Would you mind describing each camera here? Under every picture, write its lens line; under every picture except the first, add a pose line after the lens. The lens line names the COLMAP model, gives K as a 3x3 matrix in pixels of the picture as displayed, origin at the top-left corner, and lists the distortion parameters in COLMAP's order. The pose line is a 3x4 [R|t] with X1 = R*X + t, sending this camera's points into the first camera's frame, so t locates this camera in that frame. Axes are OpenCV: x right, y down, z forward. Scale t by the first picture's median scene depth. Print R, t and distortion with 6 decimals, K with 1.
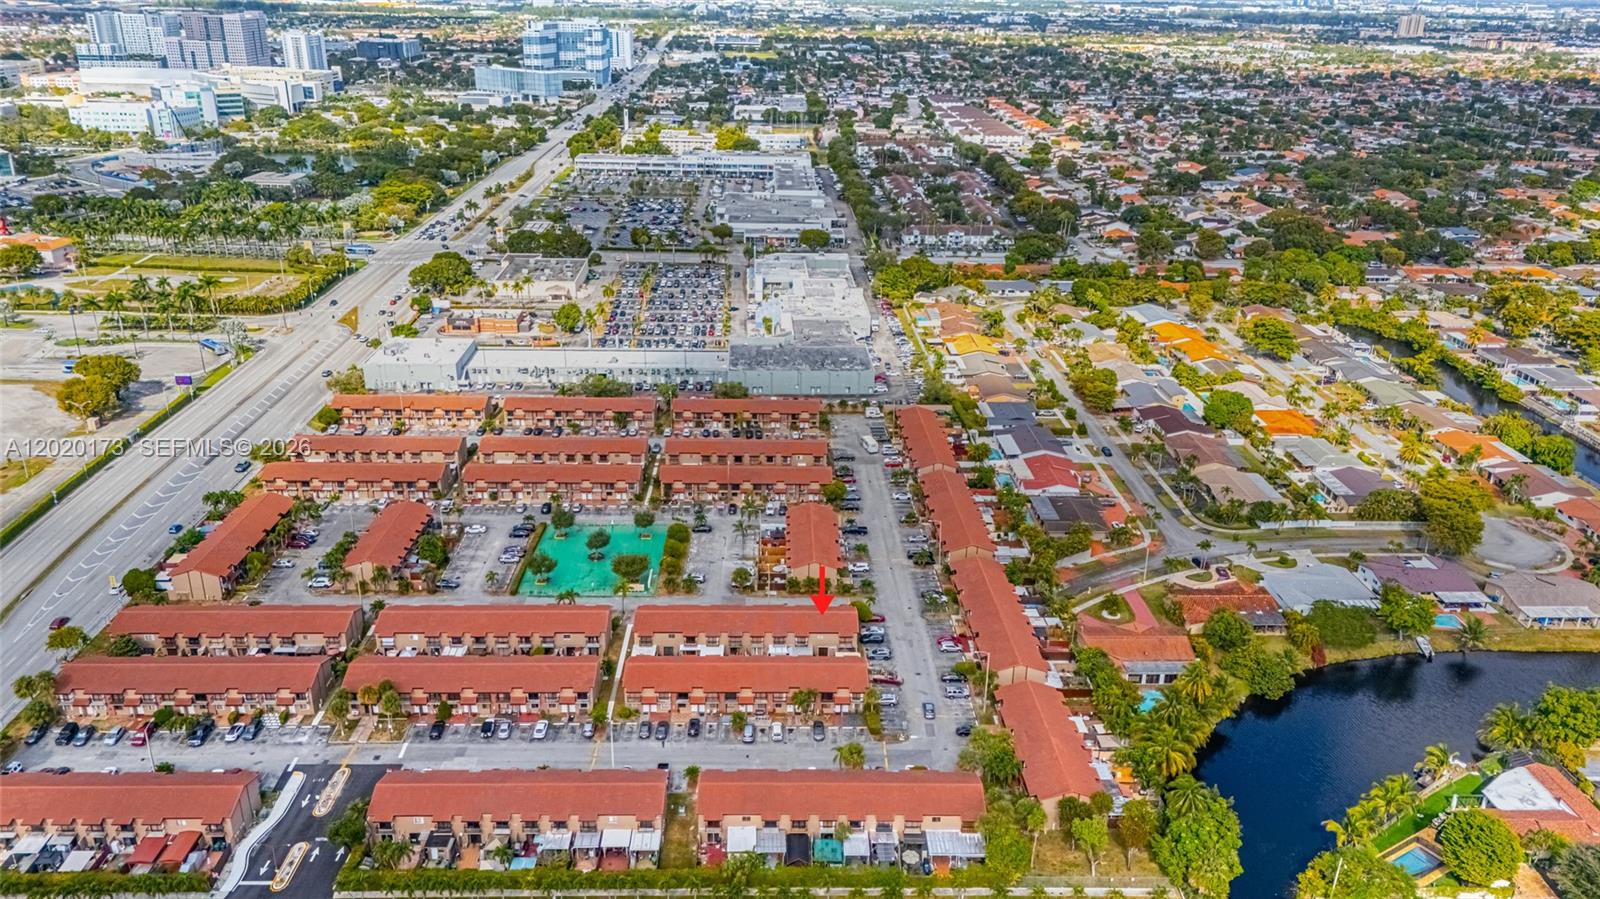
lens RADIAL K [[1165.4, 0, 806.6], [0, 1165.4, 446.6], [0, 0, 1]] dist [0.063375, -0.052624]
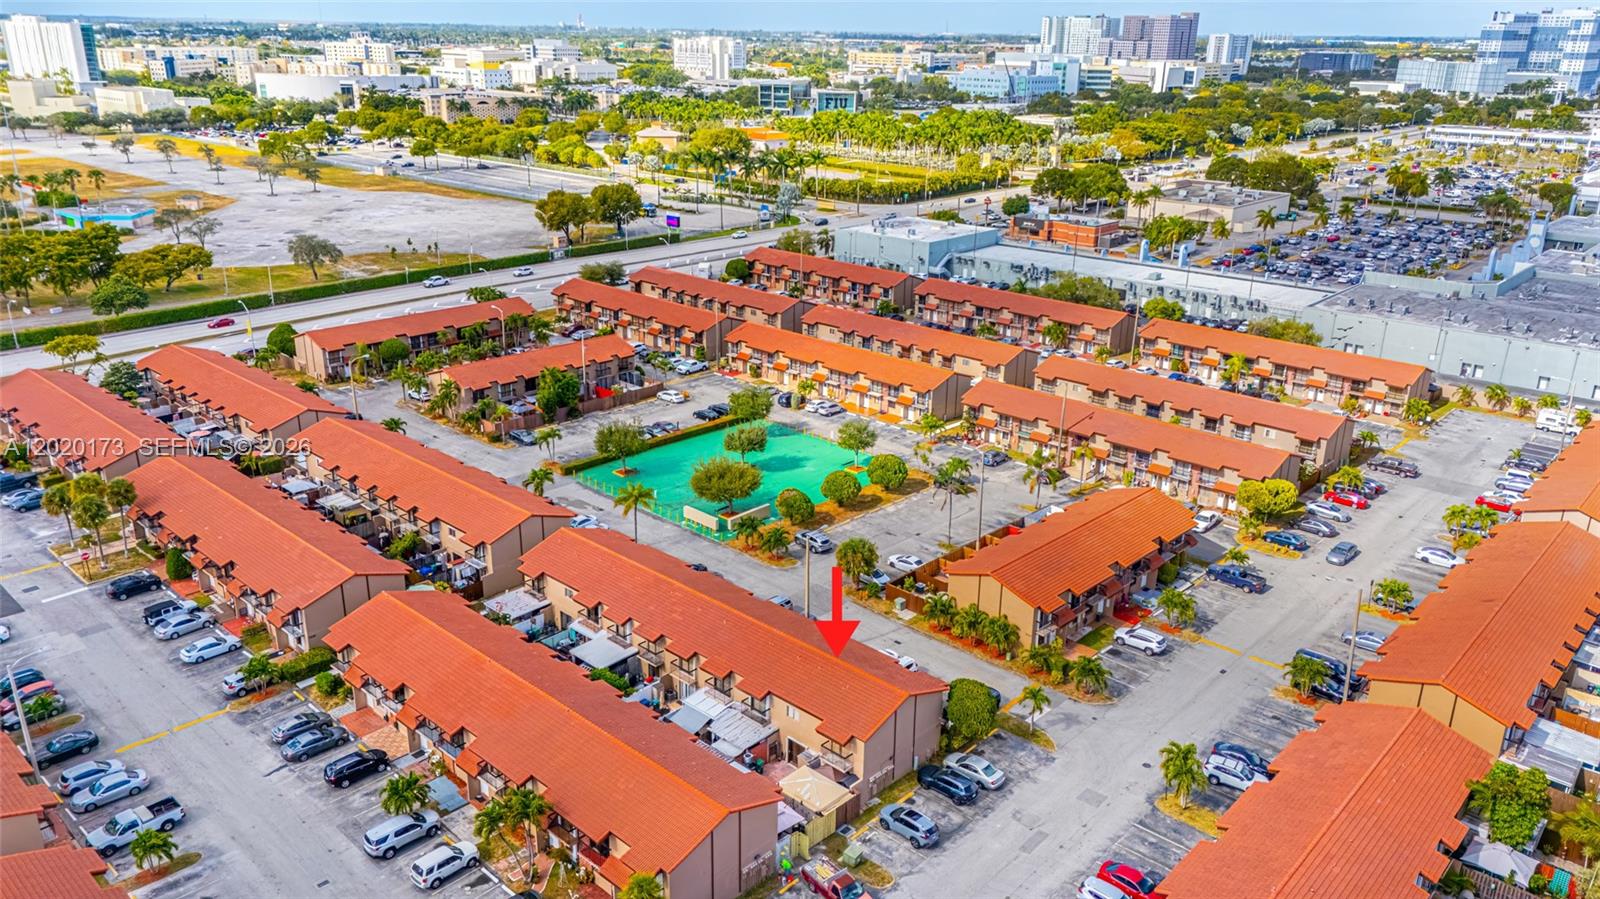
lens RADIAL K [[1165.4, 0, 806.6], [0, 1165.4, 446.6], [0, 0, 1]] dist [0.063375, -0.052624]
pose [[0.709963, 0.226605, -0.666785, 0.187426], [-0.257377, 0.964810, 0.053844, 0.038104], [0.655522, 0.133387, 0.743302, 0.504543]]
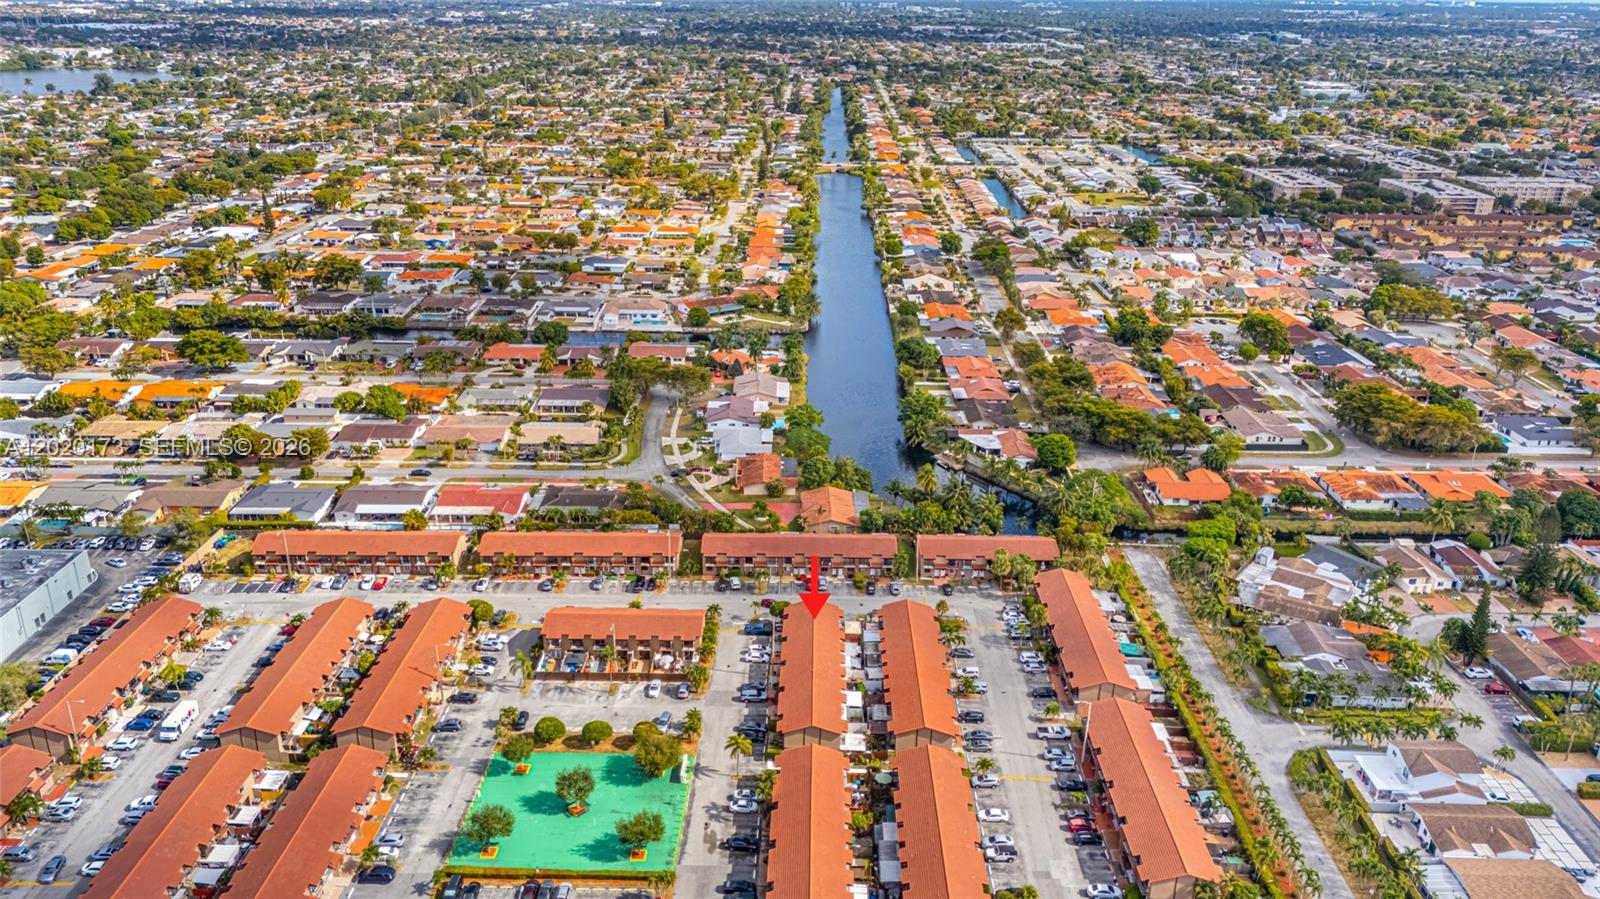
lens RADIAL K [[1165.4, 0, 806.6], [0, 1165.4, 446.6], [0, 0, 1]] dist [0.063375, -0.052624]
pose [[0.042672, -0.385380, 0.921771, -0.625363], [0.352138, 0.869206, 0.347101, -0.245116], [-0.934975, 0.309779, 0.172798, 0.580357]]
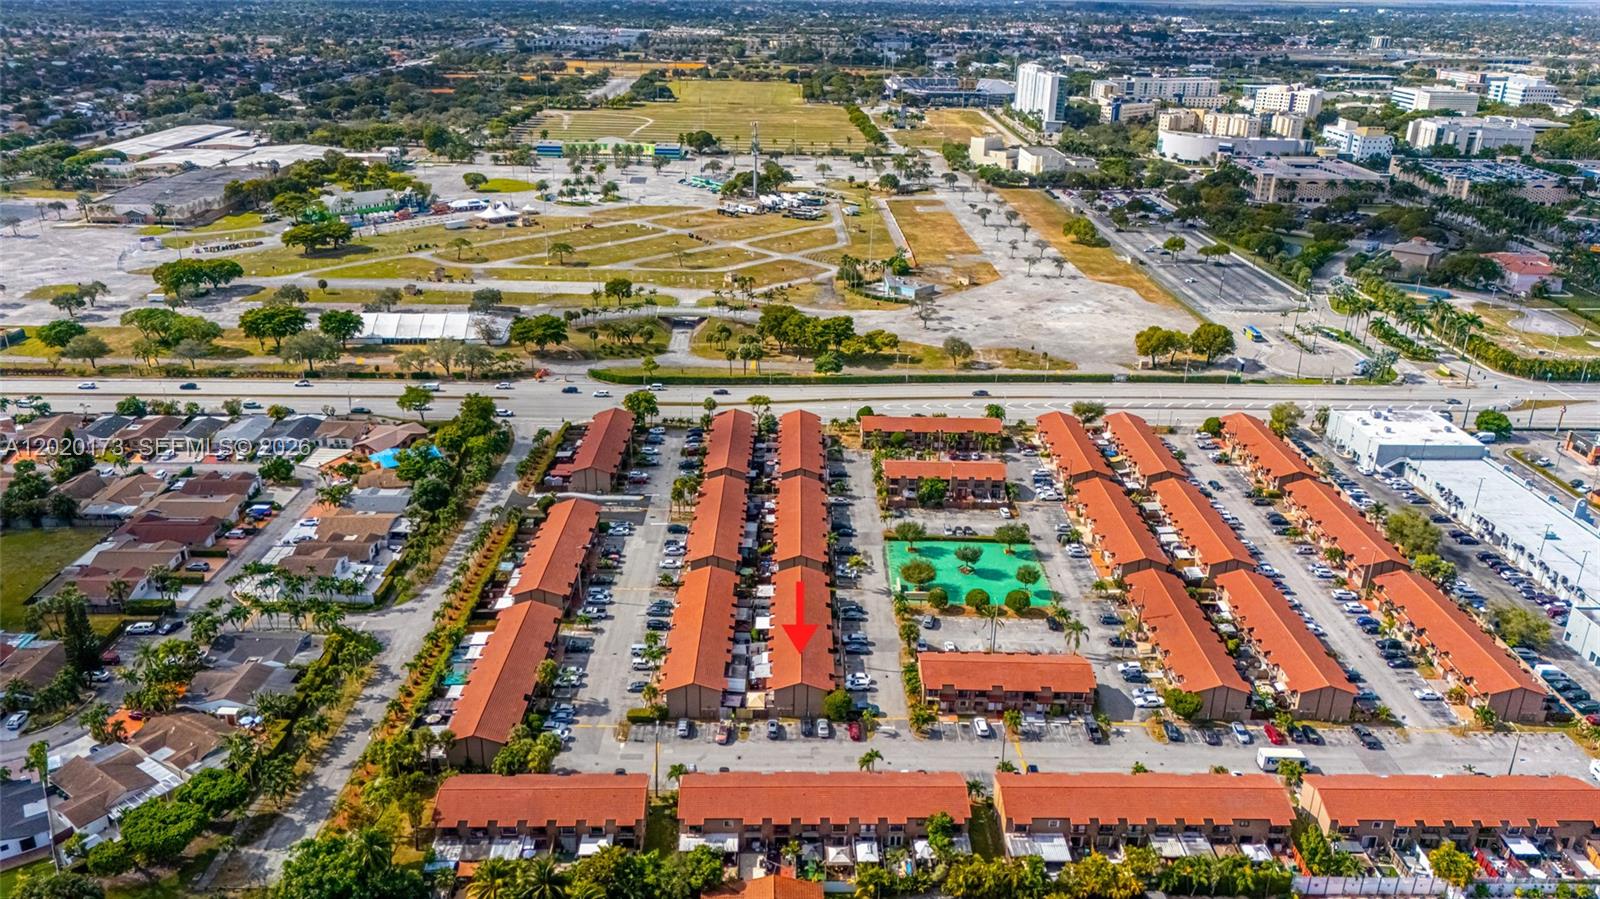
lens RADIAL K [[1165.4, 0, 806.6], [0, 1165.4, 446.6], [0, 0, 1]] dist [0.063375, -0.052624]
pose [[-0.025785, 0.348768, -0.936854, 0.600314], [-0.381735, 0.862712, 0.331673, -0.228544], [0.923912, 0.366183, 0.110892, 0.618682]]
